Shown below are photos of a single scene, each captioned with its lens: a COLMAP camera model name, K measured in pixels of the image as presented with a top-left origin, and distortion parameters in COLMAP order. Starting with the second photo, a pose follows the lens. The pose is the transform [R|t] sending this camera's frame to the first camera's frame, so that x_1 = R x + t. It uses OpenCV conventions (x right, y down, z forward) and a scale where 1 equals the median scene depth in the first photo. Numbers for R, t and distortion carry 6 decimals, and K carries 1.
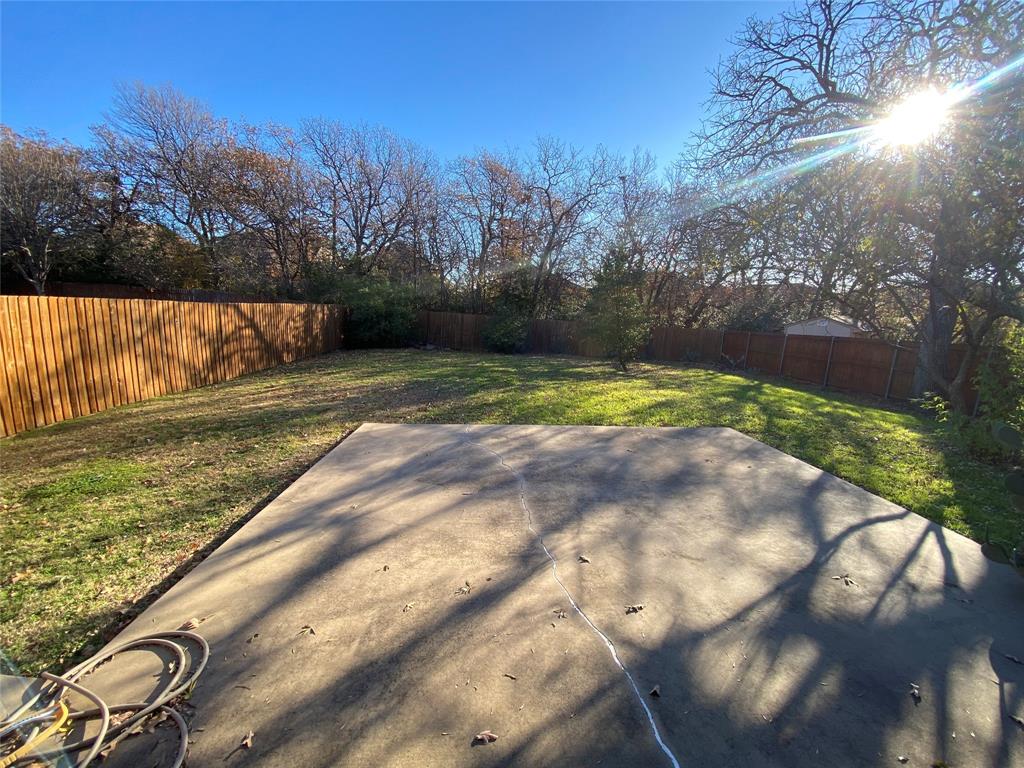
lens RADIAL K [[412.4, 0, 508.5], [0, 412.4, 380.7], [0, 0, 1]] dist [0.026248, -0.024917]
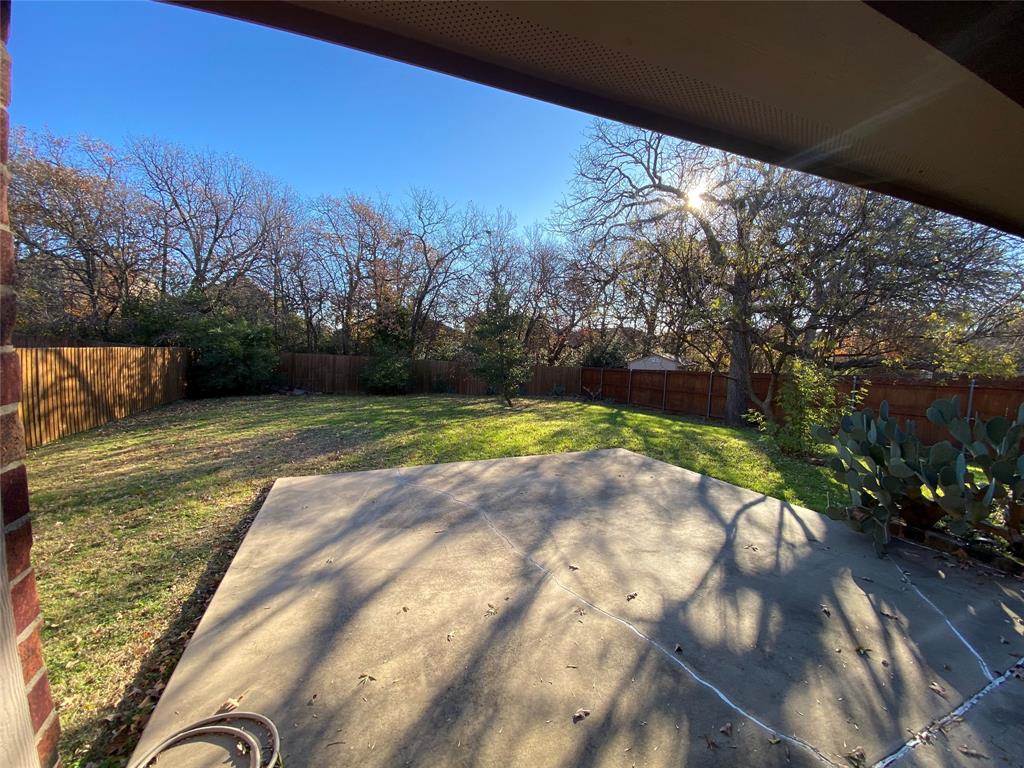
lens RADIAL K [[408.7, 0, 511.7], [0, 408.7, 382.6], [0, 0, 1]] dist [0.028473, -0.023935]
pose [[0.946654, -0.034857, 0.320362, -0.152117], [0.063591, 0.994791, -0.079668, -0.001336], [-0.315916, 0.095790, 0.943939, -0.038697]]
